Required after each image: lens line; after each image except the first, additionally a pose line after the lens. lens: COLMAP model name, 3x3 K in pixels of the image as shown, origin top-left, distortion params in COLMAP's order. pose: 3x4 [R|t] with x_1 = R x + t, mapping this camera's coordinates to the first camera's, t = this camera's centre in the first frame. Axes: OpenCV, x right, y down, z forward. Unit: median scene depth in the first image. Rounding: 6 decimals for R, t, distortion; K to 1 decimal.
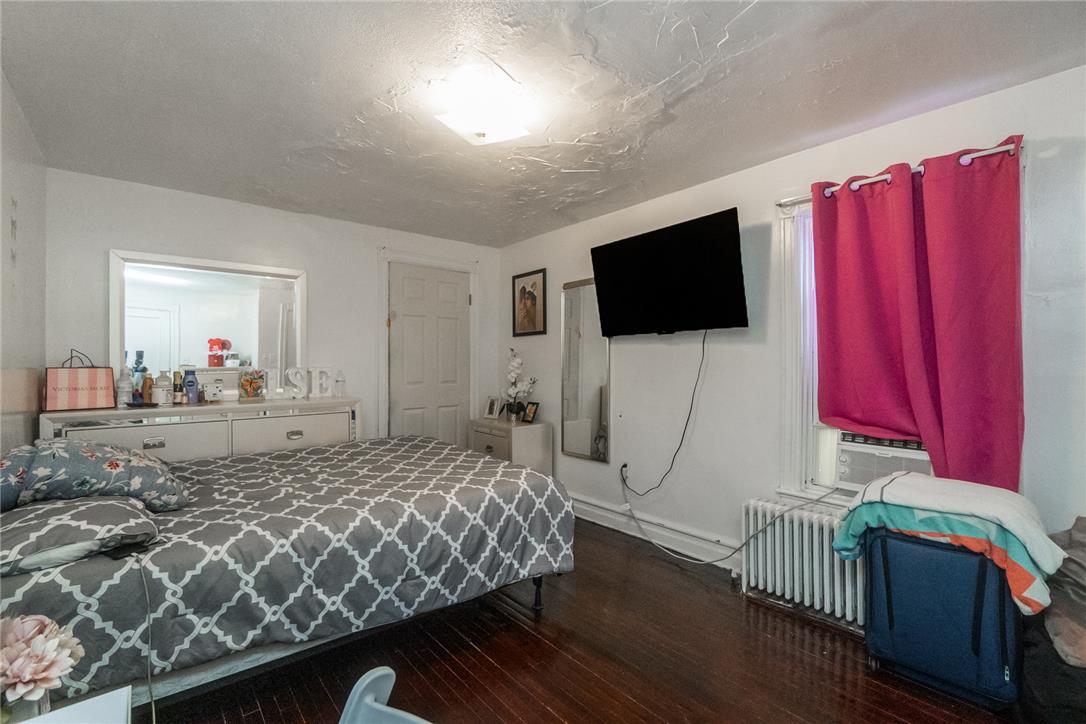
lens RADIAL K [[484.0, 0, 543.3], [0, 484.0, 361.3], [0, 0, 1]] dist [0.000872, 0.001047]
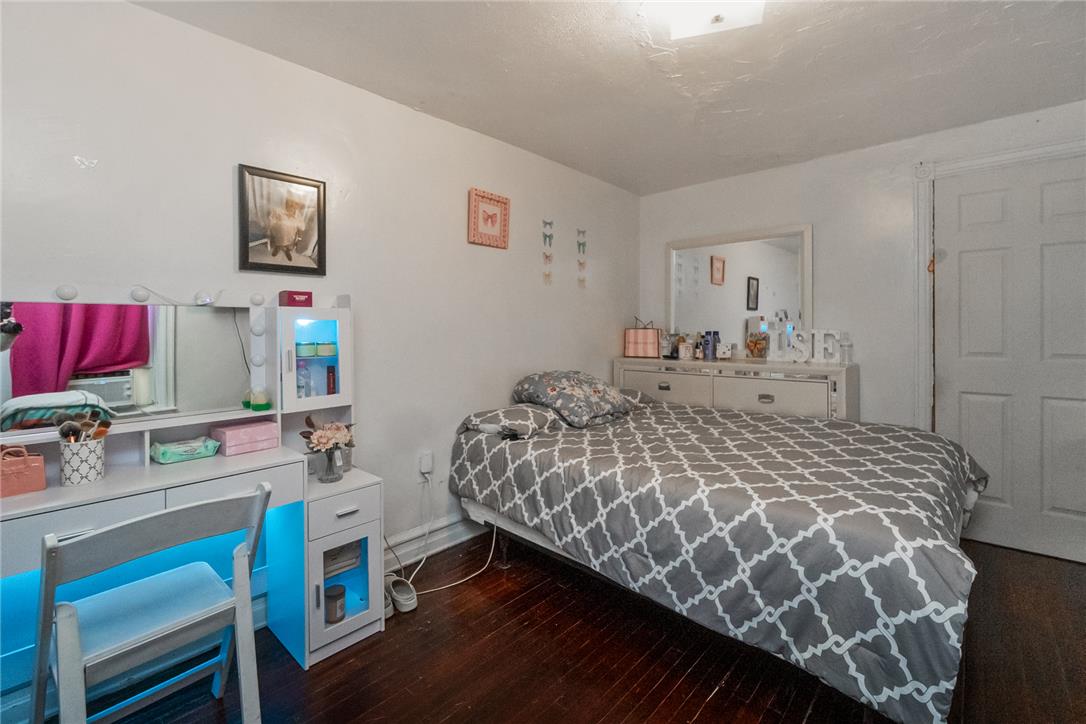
lens RADIAL K [[484.0, 0, 538.6], [0, 484.0, 327.7], [0, 0, 1]] dist [0.000872, 0.001047]
pose [[0.117239, 0.001859, -0.993102, 0.587807], [0.009155, 0.999954, 0.002952, 0.003636], [0.993062, -0.009438, 0.117217, 0.638823]]
